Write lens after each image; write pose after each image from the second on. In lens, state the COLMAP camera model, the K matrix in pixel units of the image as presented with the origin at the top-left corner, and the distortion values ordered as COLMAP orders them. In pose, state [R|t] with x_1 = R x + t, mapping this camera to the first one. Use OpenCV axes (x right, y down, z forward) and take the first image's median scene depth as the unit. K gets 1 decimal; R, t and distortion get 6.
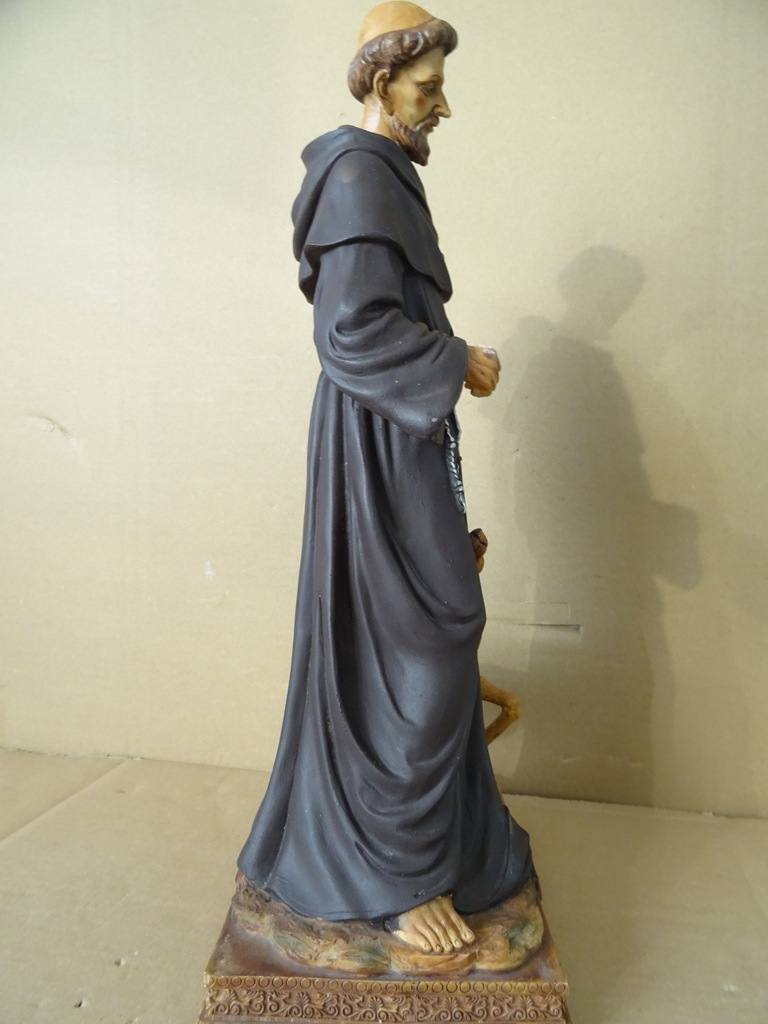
lens RADIAL K [[698.6, 0, 384.0], [0, 698.6, 512.0], [0, 0, 1]] dist [-0.030498, 0.001305]
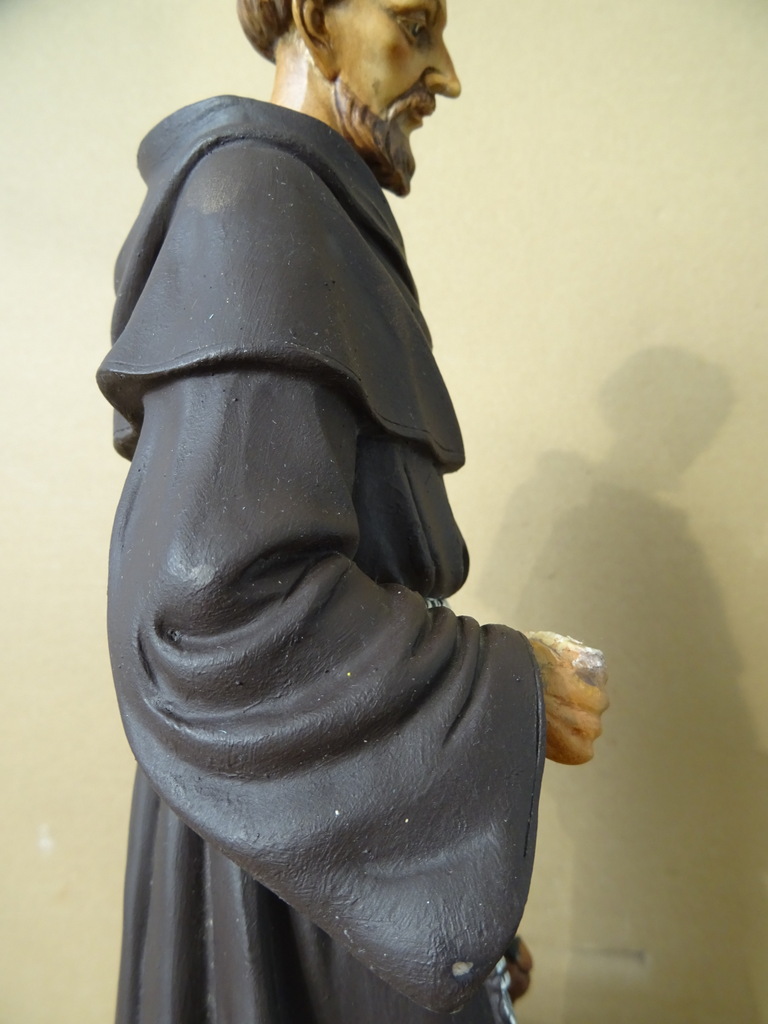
lens RADIAL K [[698.6, 0, 384.0], [0, 698.6, 512.0], [0, 0, 1]] dist [-0.030498, 0.001305]
pose [[0.997800, 0.004520, 0.066143, 0.015627], [0.001706, 0.995592, -0.093779, -0.253582], [-0.066275, 0.093686, 0.993393, 0.581080]]
